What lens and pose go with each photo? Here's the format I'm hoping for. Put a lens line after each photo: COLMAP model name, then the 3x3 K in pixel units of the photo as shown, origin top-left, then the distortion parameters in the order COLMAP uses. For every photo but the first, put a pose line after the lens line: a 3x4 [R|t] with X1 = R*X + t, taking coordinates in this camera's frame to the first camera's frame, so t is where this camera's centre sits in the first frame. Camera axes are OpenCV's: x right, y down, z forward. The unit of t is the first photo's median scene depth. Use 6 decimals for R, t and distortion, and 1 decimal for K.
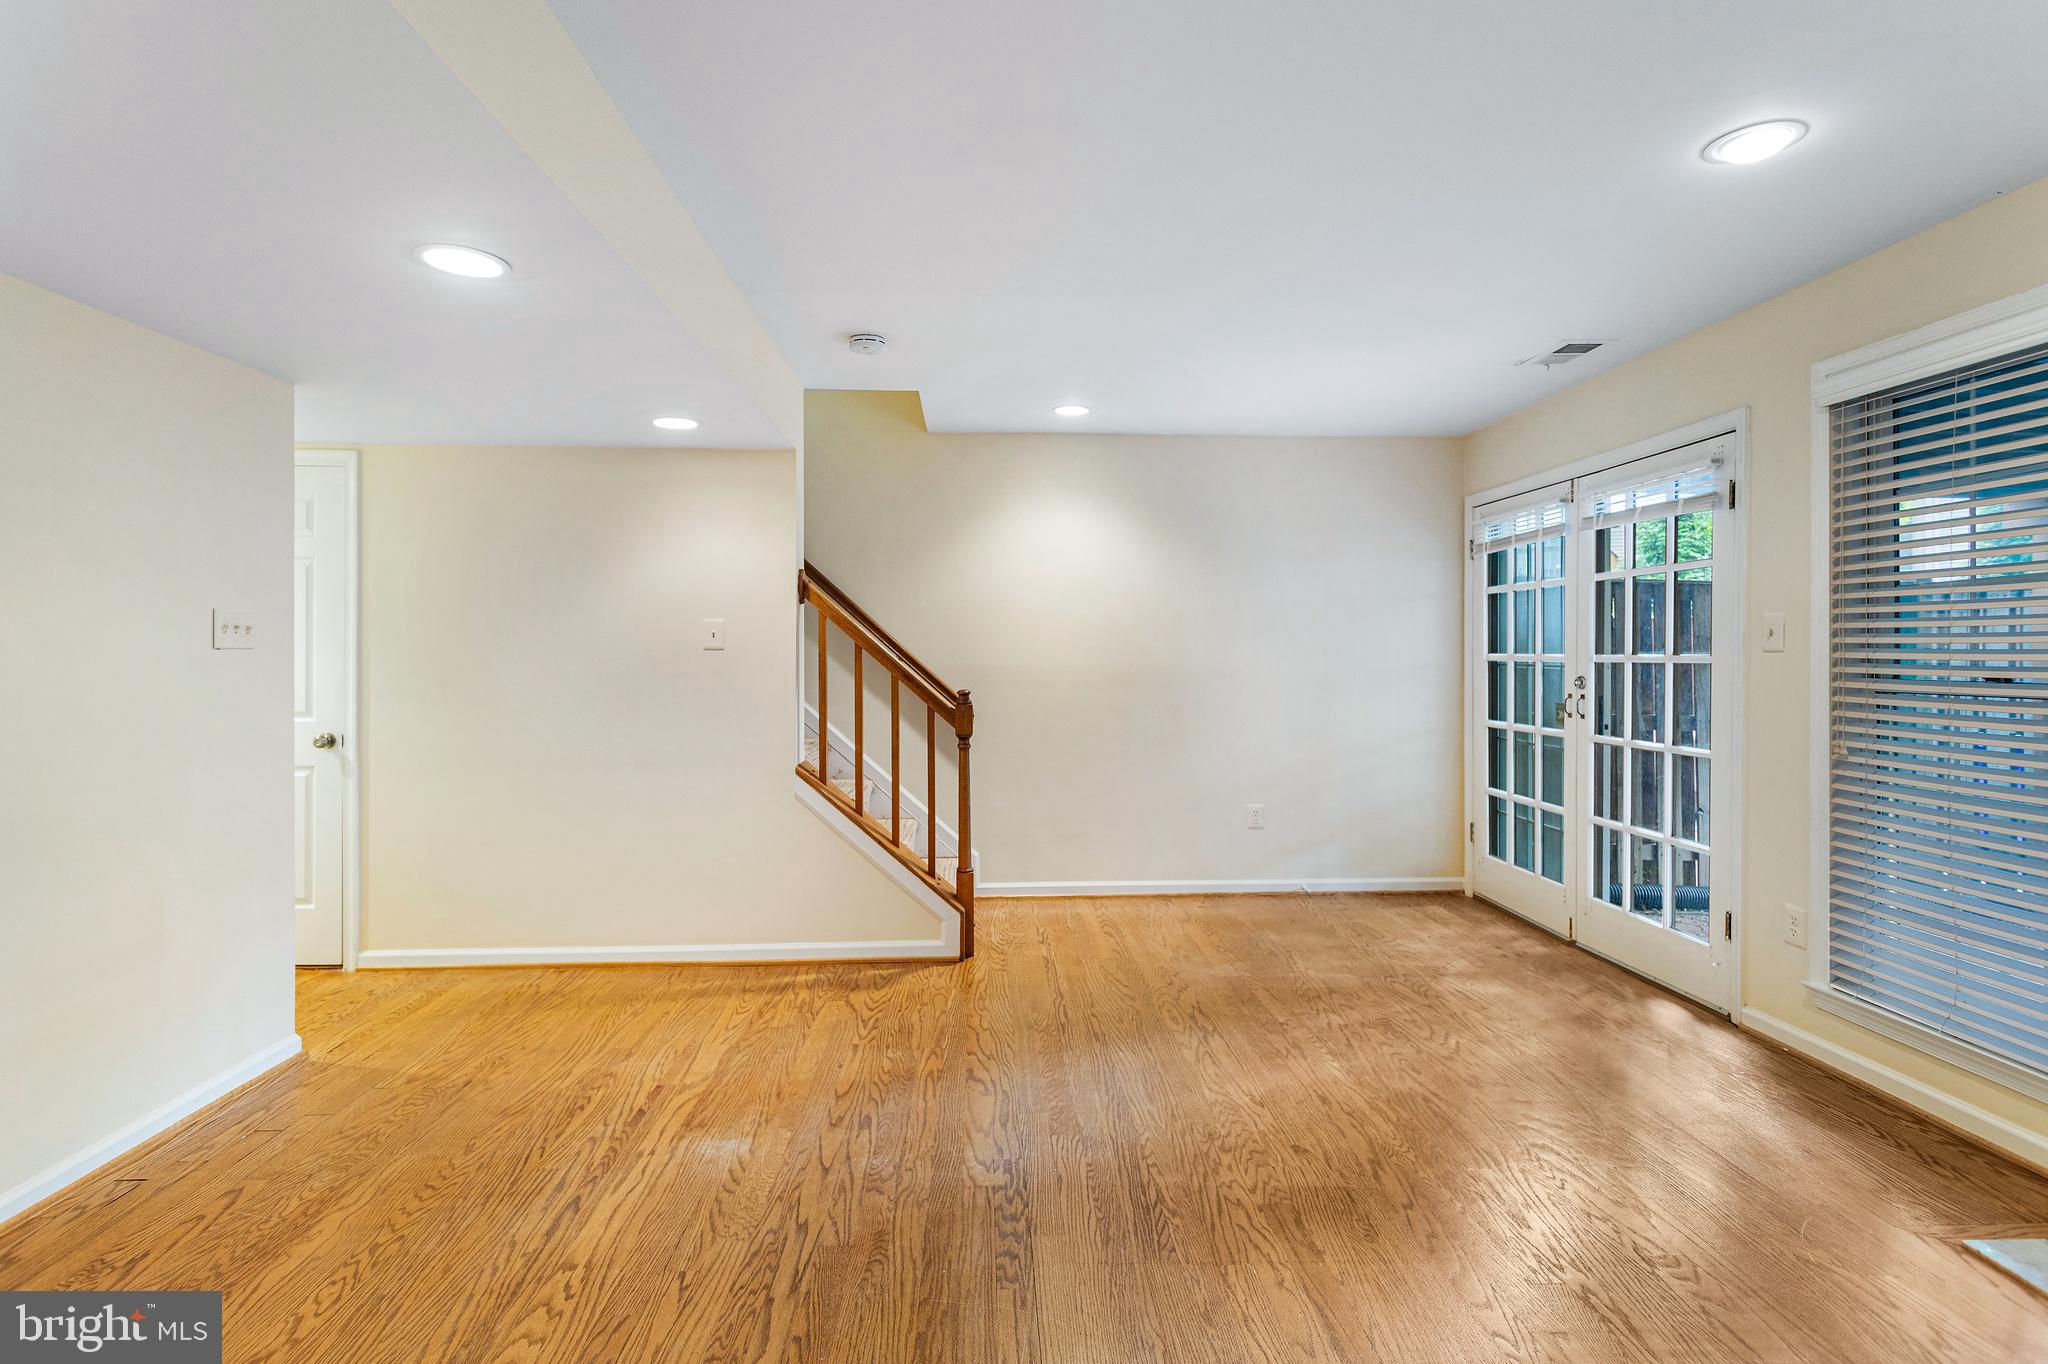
lens RADIAL K [[1008.3, 0, 1011.1], [0, 1008.3, 662.5], [0, 0, 1]] dist [-0.006417, 0.003714]
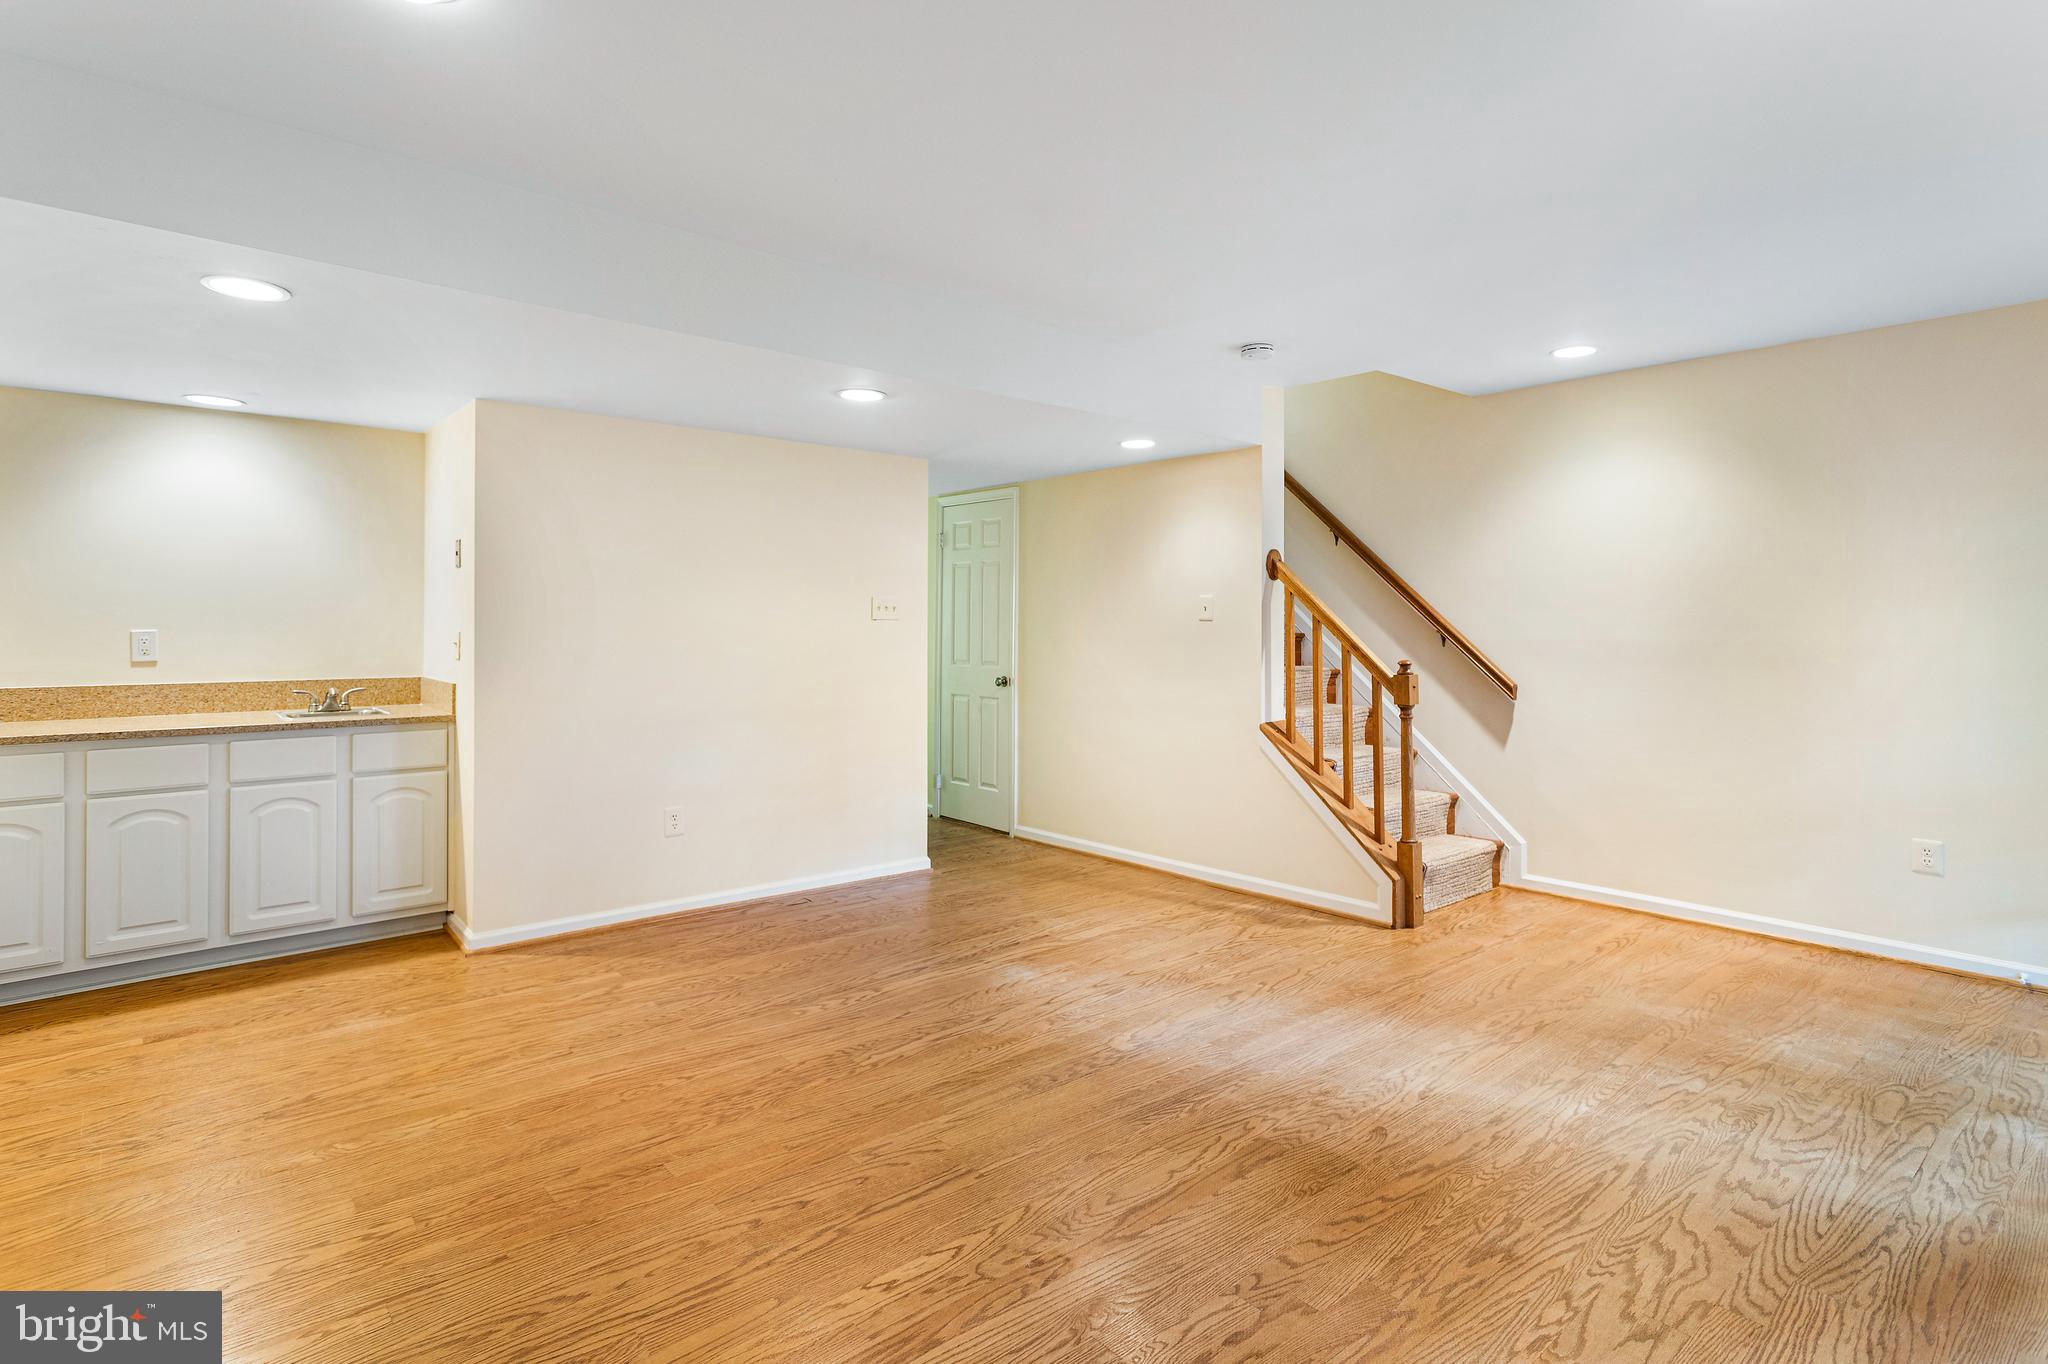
lens RADIAL K [[1008.3, 0, 992.1], [0, 1008.3, 634.0], [0, 0, 1]] dist [-0.006417, 0.003714]
pose [[0.616502, 0.010858, -0.787278, 0.645003], [-0.010340, 0.999930, 0.005693, -0.001209], [0.787285, 0.004630, 0.616571, 0.076694]]
